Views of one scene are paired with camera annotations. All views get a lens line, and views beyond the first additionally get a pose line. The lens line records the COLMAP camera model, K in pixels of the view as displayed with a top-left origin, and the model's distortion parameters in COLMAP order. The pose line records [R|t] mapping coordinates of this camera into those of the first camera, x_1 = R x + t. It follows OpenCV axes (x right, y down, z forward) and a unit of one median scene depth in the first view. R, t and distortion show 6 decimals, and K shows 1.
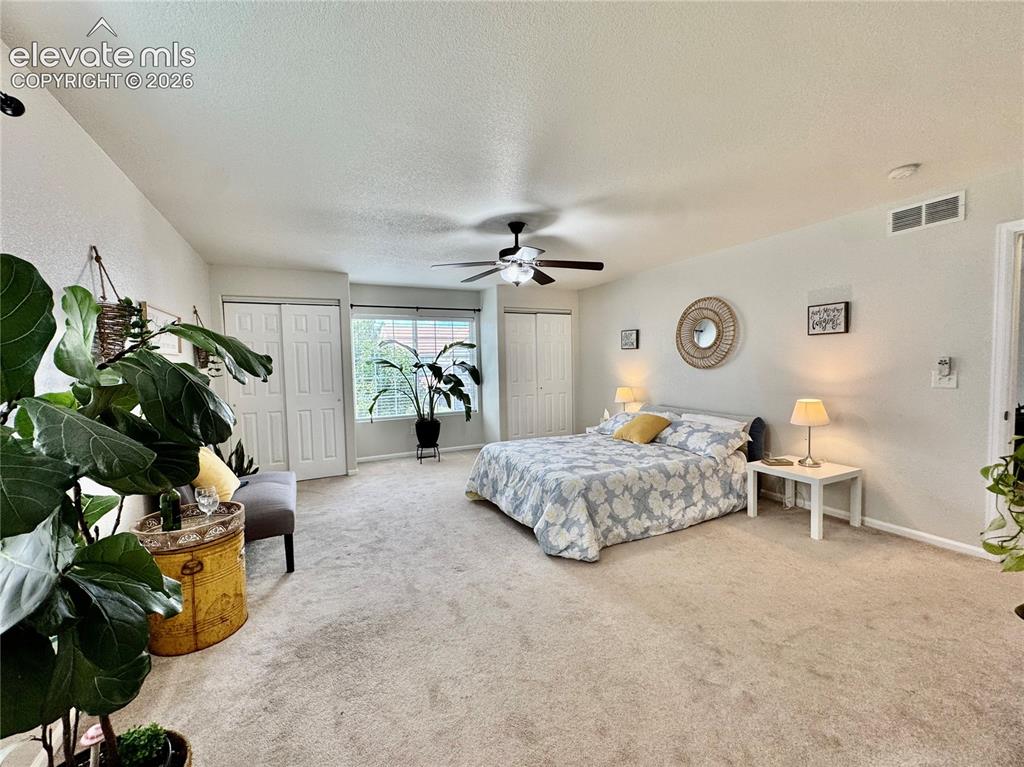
lens RADIAL K [[409.7, 0, 512.0], [0, 409.7, 383.5], [0, 0, 1]] dist [-0.003267, 0.000055]
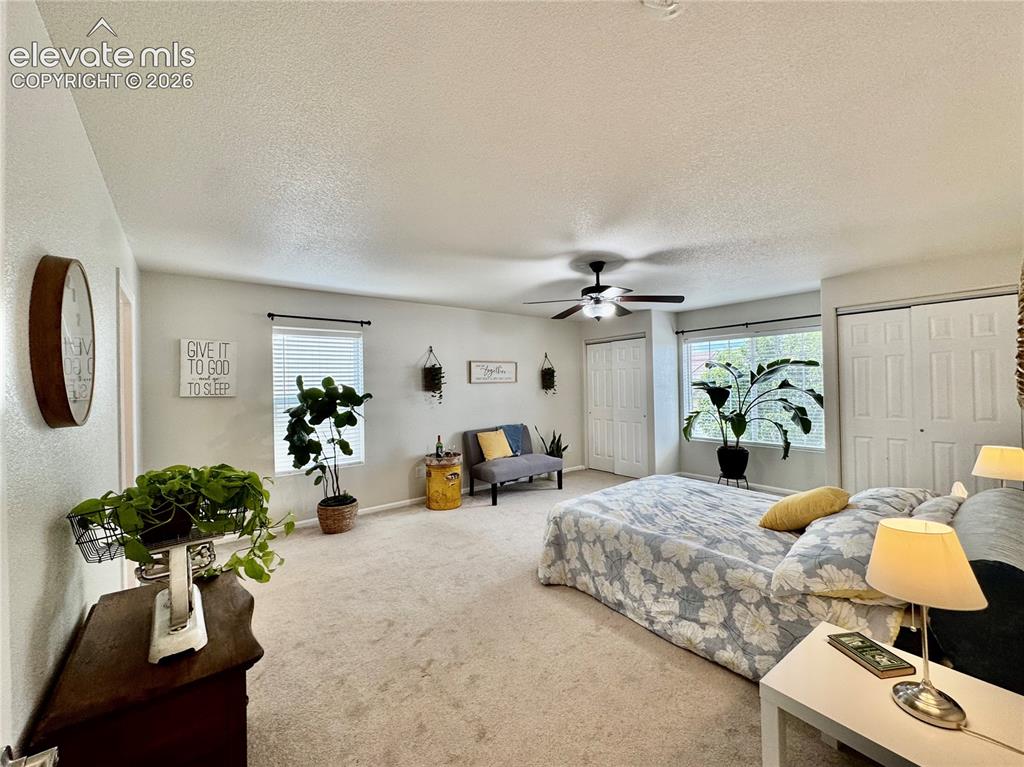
lens RADIAL K [[409.7, 0, 512.0], [0, 409.7, 383.5], [0, 0, 1]] dist [-0.003267, 0.000055]
pose [[0.206605, 0.016599, -0.978284, 1.042433], [-0.038235, 0.999229, 0.008879, -0.078086], [0.977677, 0.035570, 0.207081, 0.585463]]
